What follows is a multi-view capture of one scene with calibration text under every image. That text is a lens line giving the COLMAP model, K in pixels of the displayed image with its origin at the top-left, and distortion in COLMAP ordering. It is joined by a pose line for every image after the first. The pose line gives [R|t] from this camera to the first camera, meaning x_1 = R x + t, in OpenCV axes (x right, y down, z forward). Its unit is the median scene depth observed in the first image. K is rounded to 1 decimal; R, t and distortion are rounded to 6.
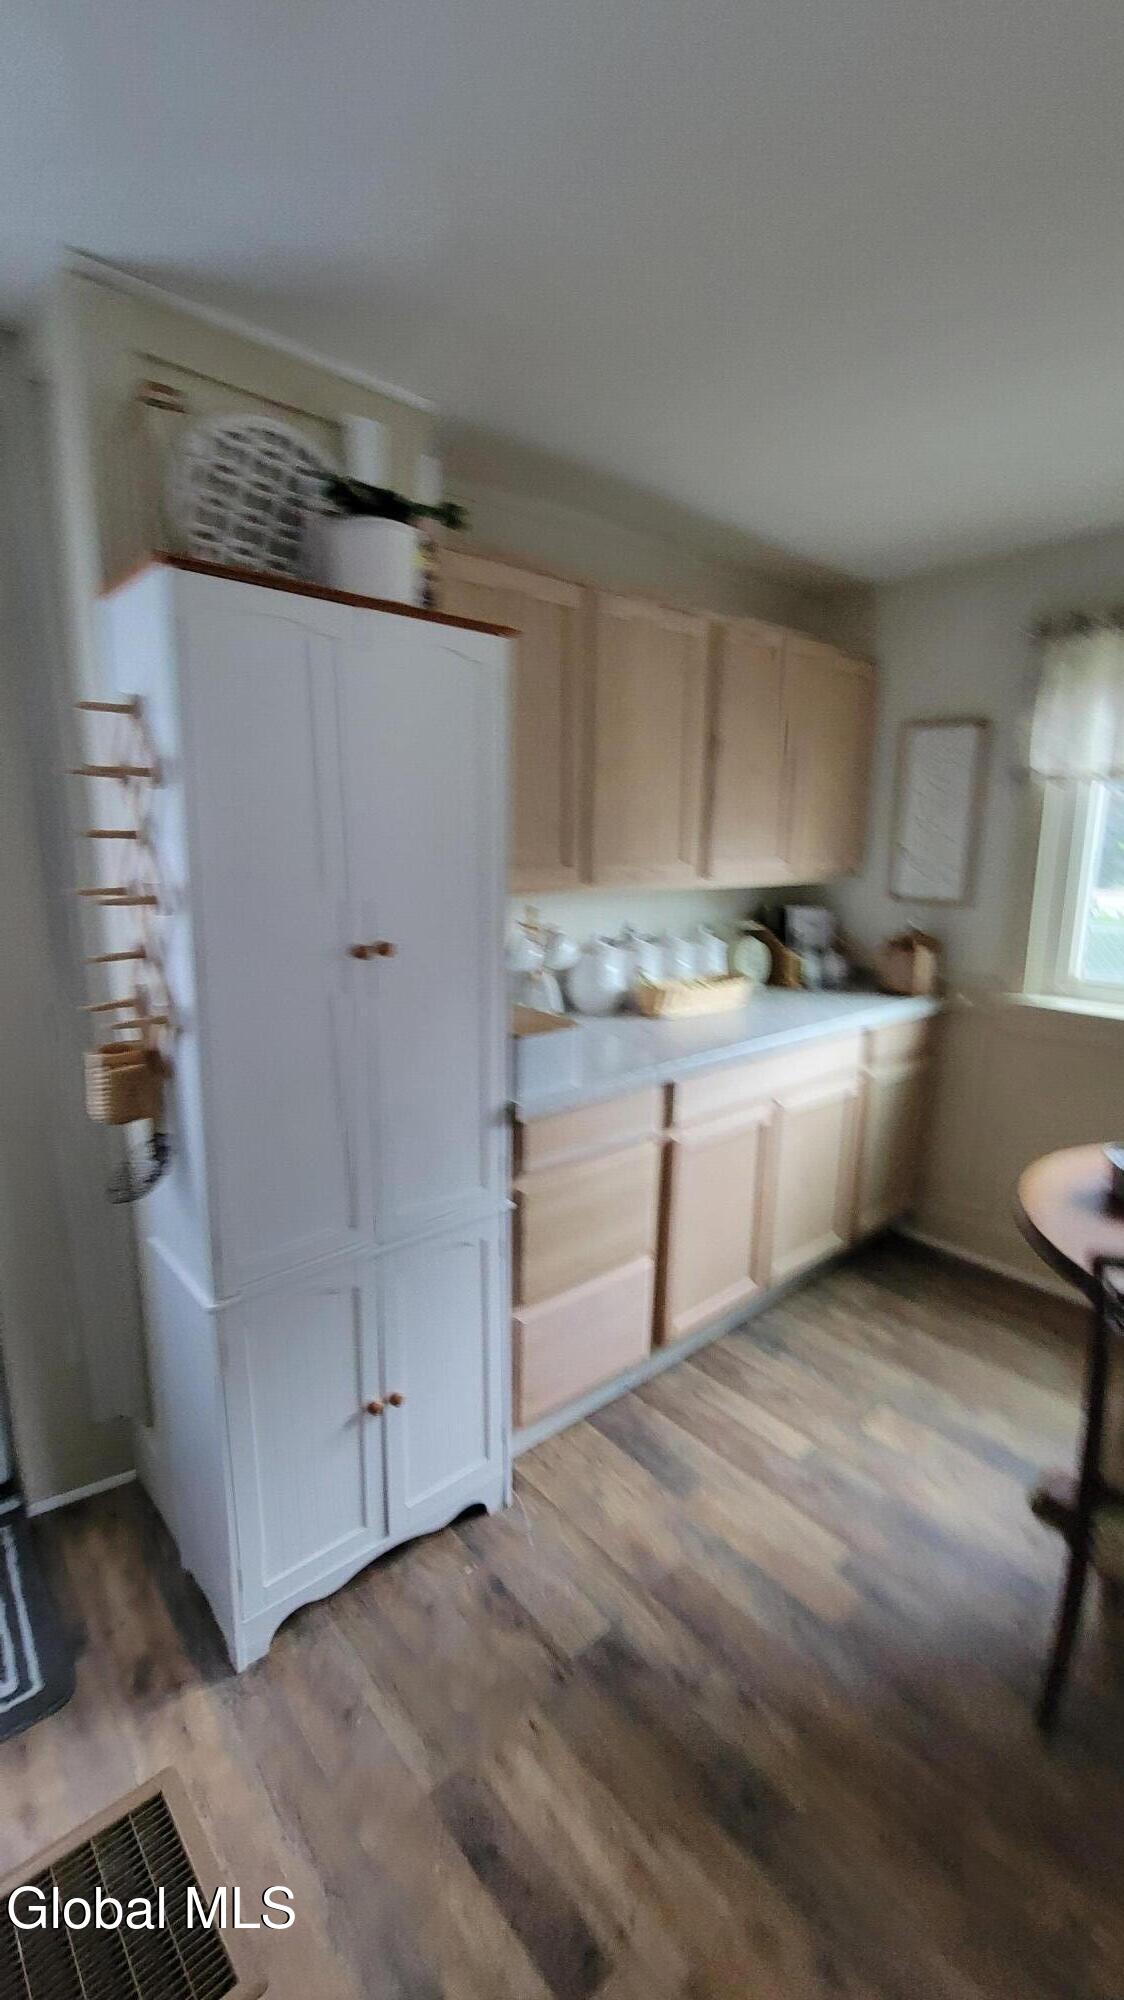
lens RADIAL K [[815.1, 0, 549.1], [0, 815.1, 1002.5], [0, 0, 1]] dist [0.006961, -0.005325]
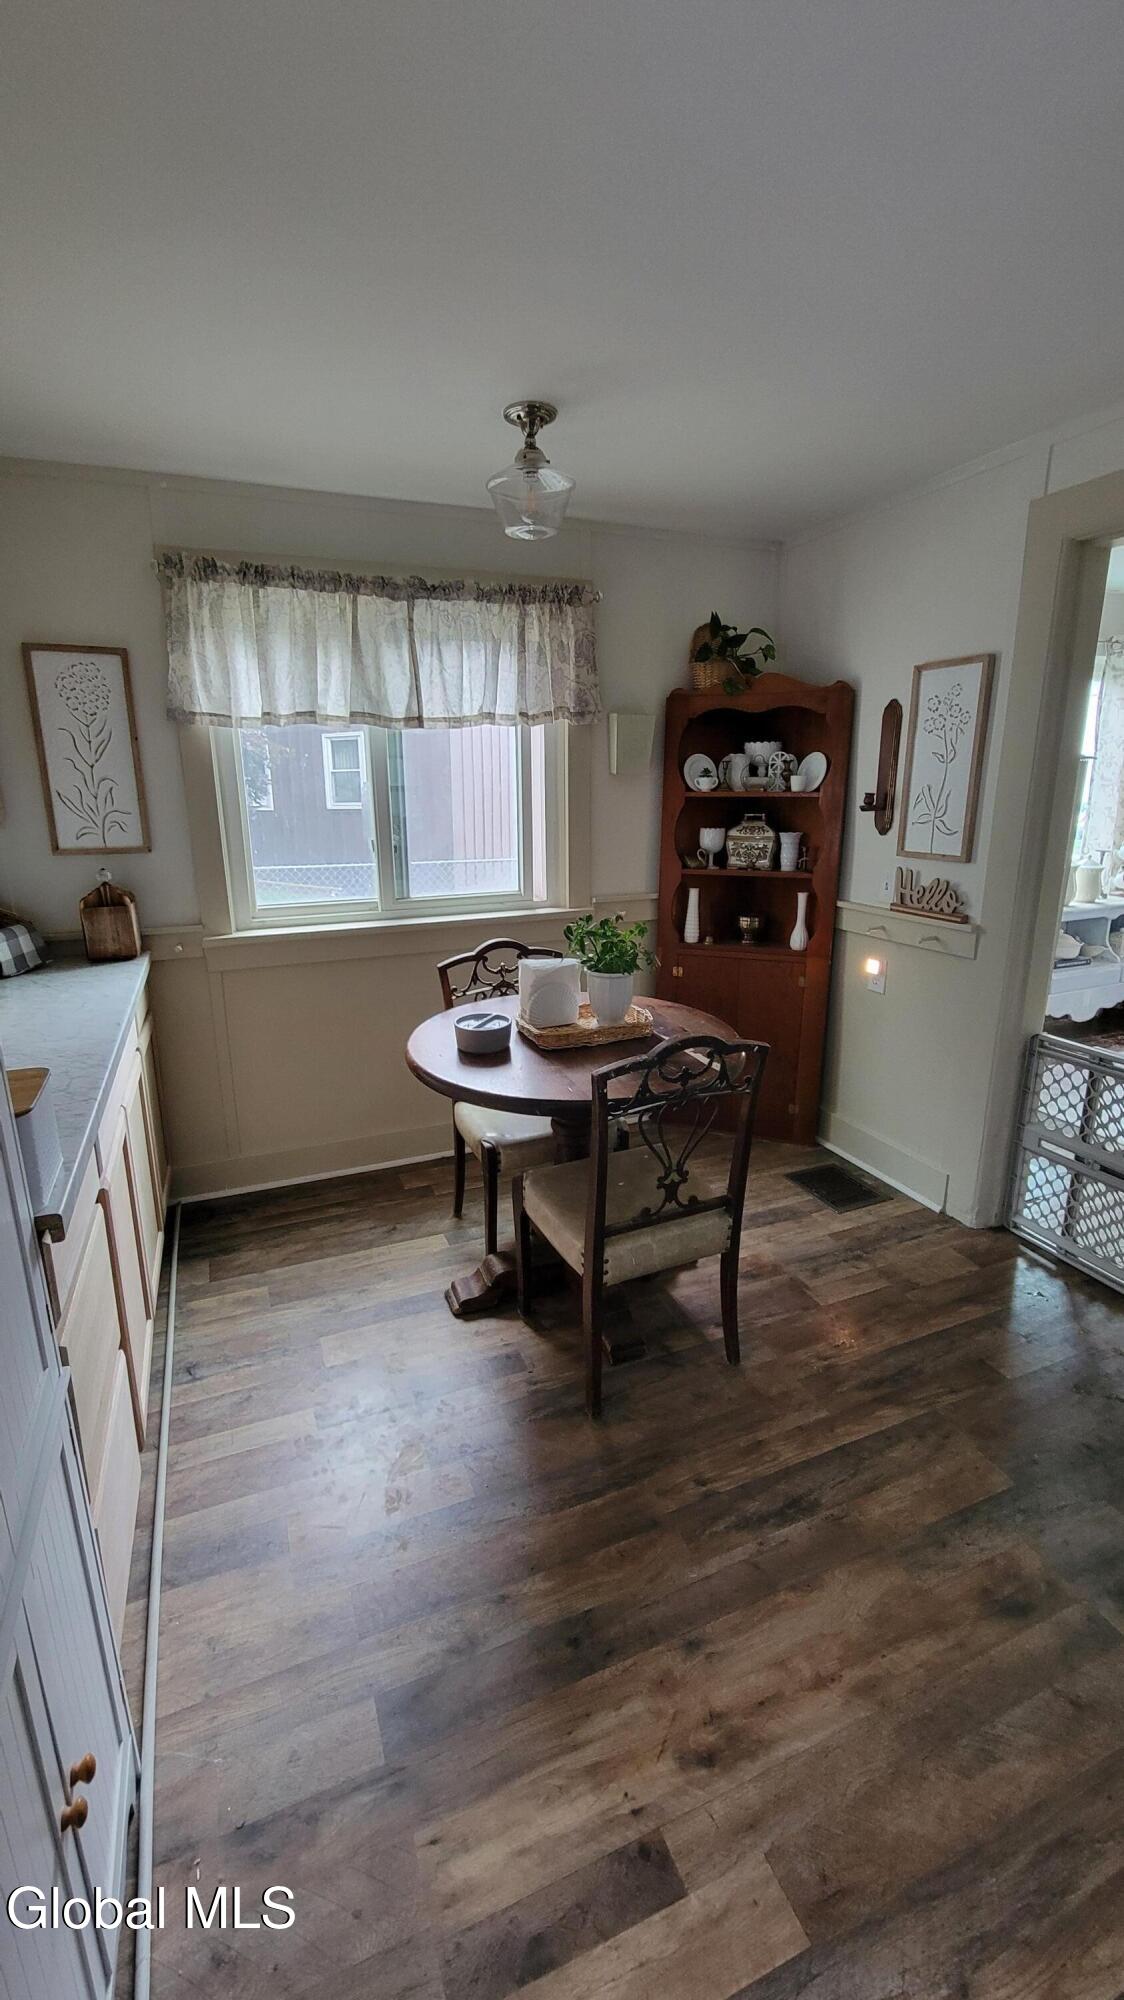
lens RADIAL K [[815.1, 0, 592.4], [0, 815.1, 993.5], [0, 0, 1]] dist [0.006961, -0.005325]
pose [[0.312375, -0.253829, 0.915419, -0.428581], [0.207915, 0.958545, 0.194838, -0.067139], [-0.926927, 0.129467, 0.352201, 0.366090]]
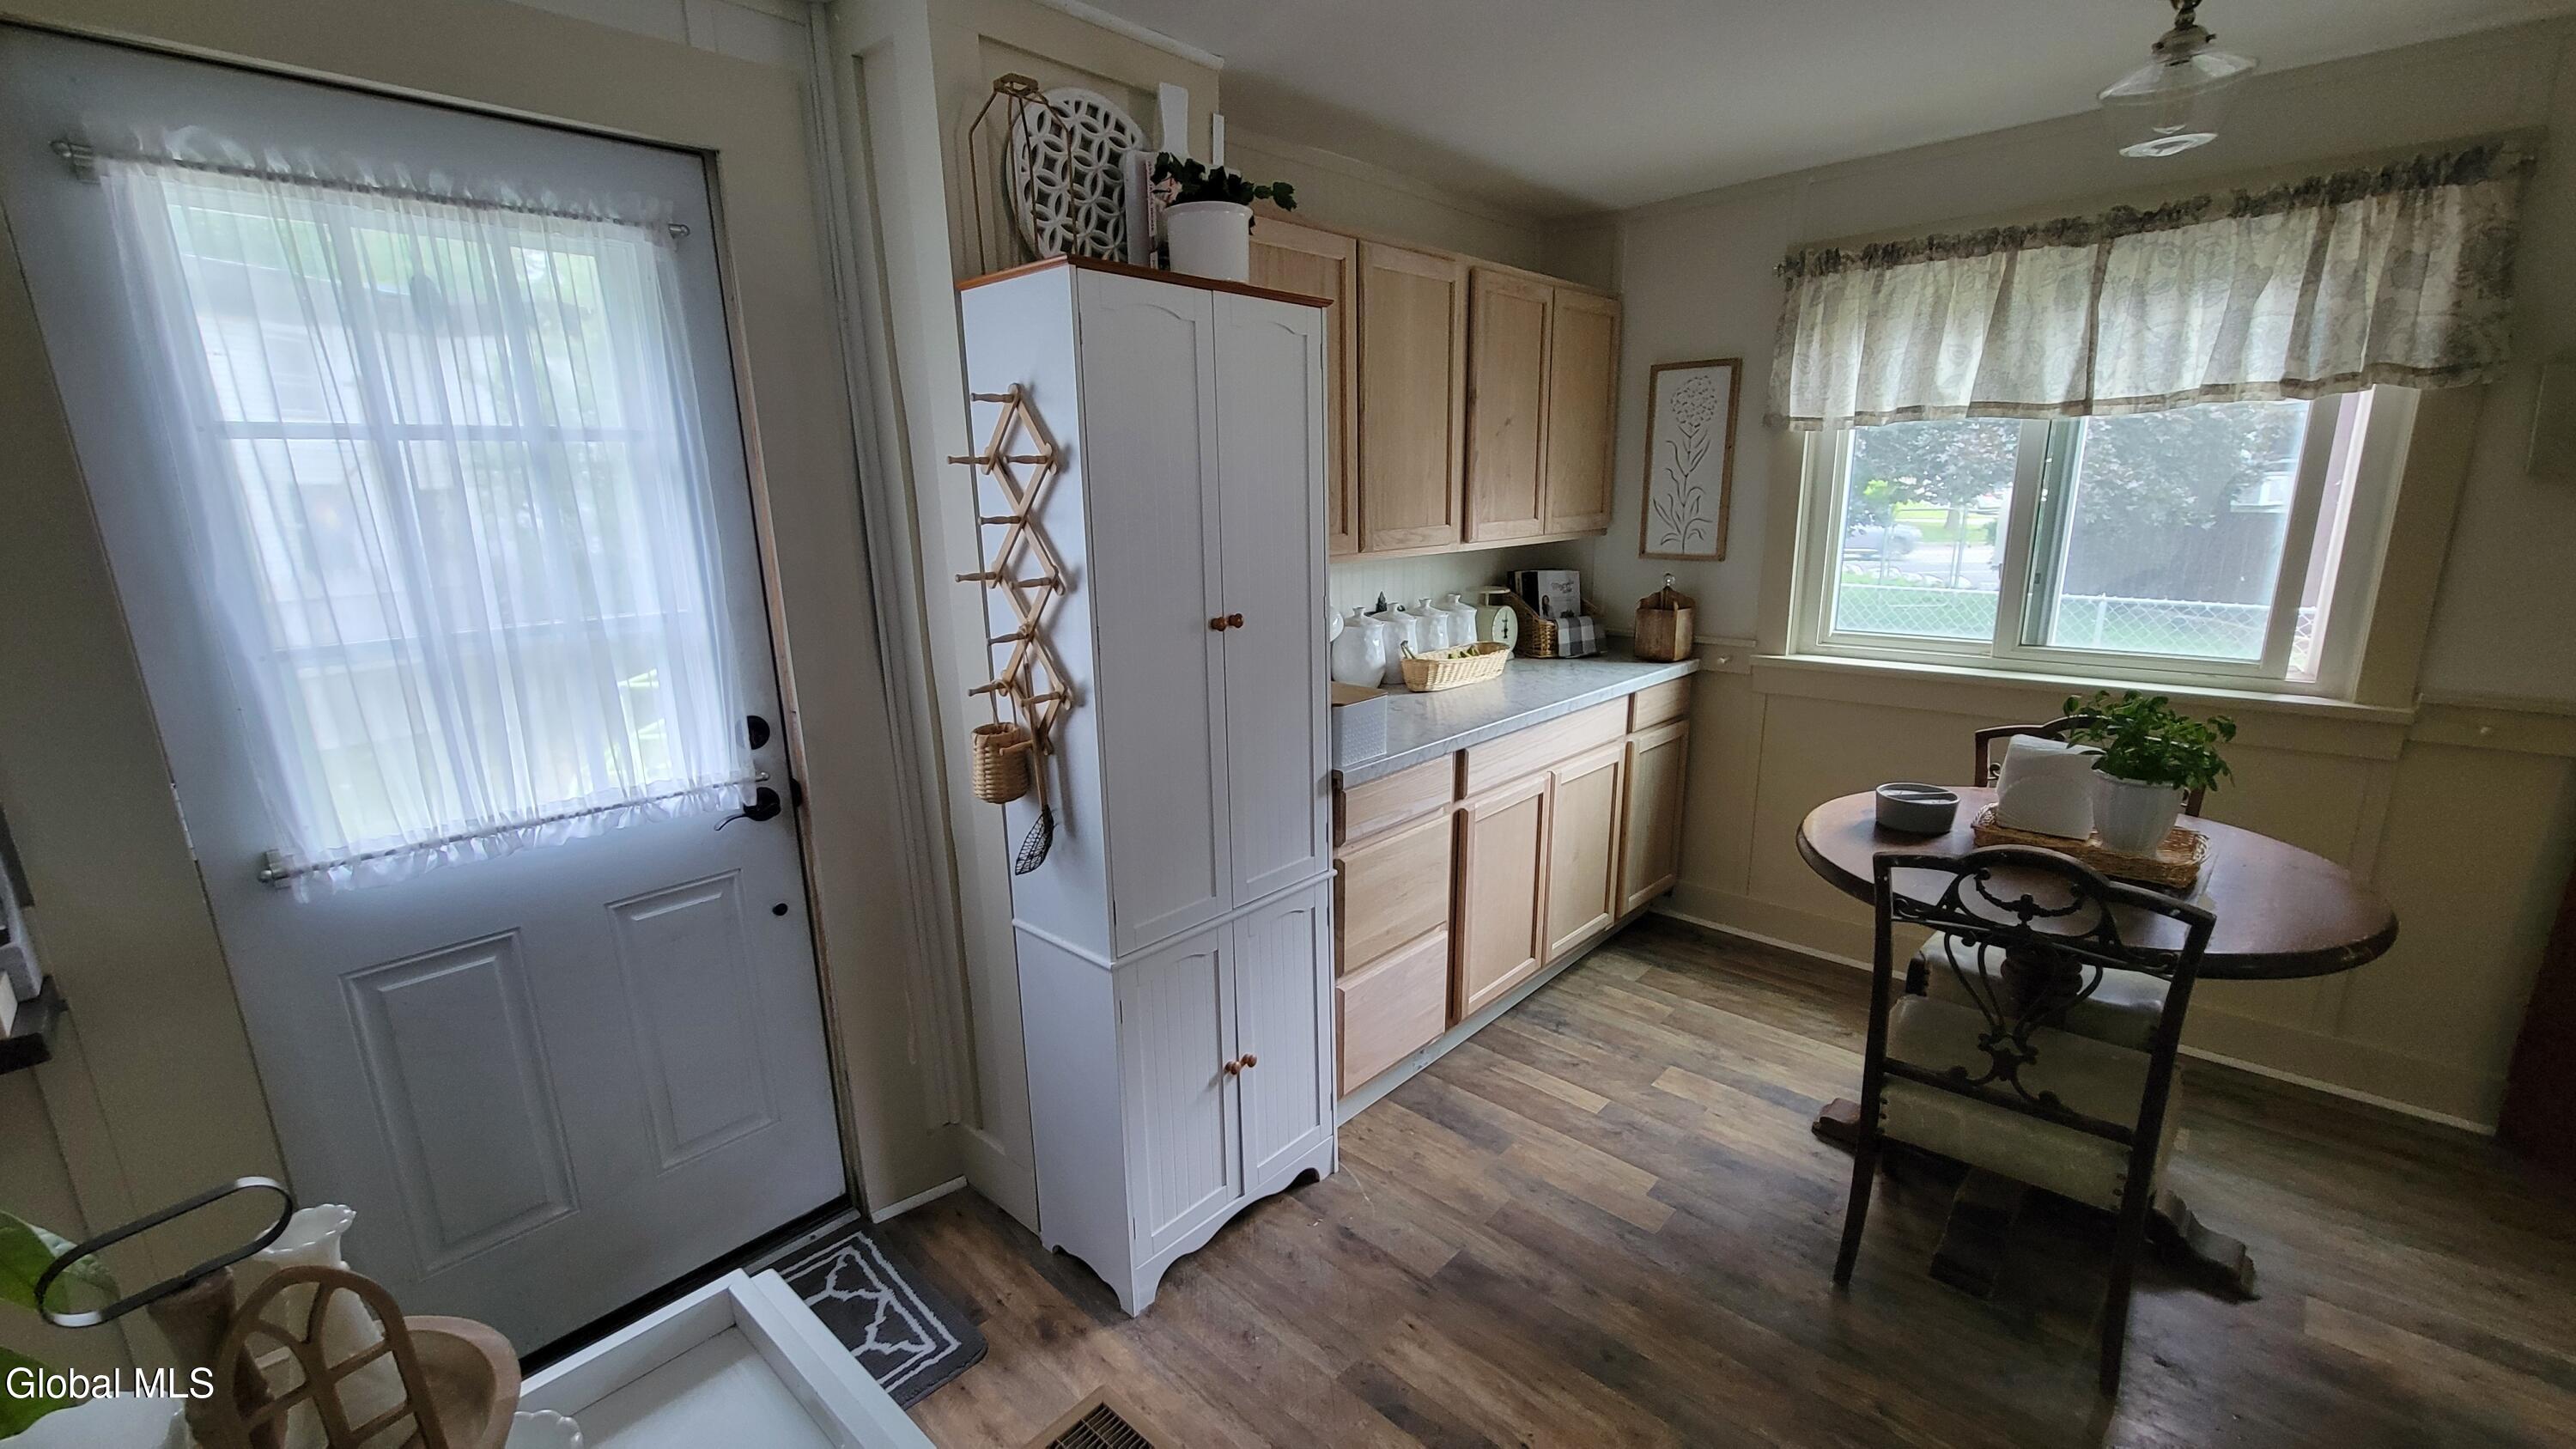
lens RADIAL K [[1050.0, 0, 1293.0], [0, 1050.0, 767.2], [0, 0, 1]] dist [0.006961, -0.005325]
pose [[0.991048, -0.063033, 0.117688, -0.246096], [0.056501, 0.996714, 0.058044, 0.038276], [-0.120960, -0.050875, 0.991353, -0.285036]]
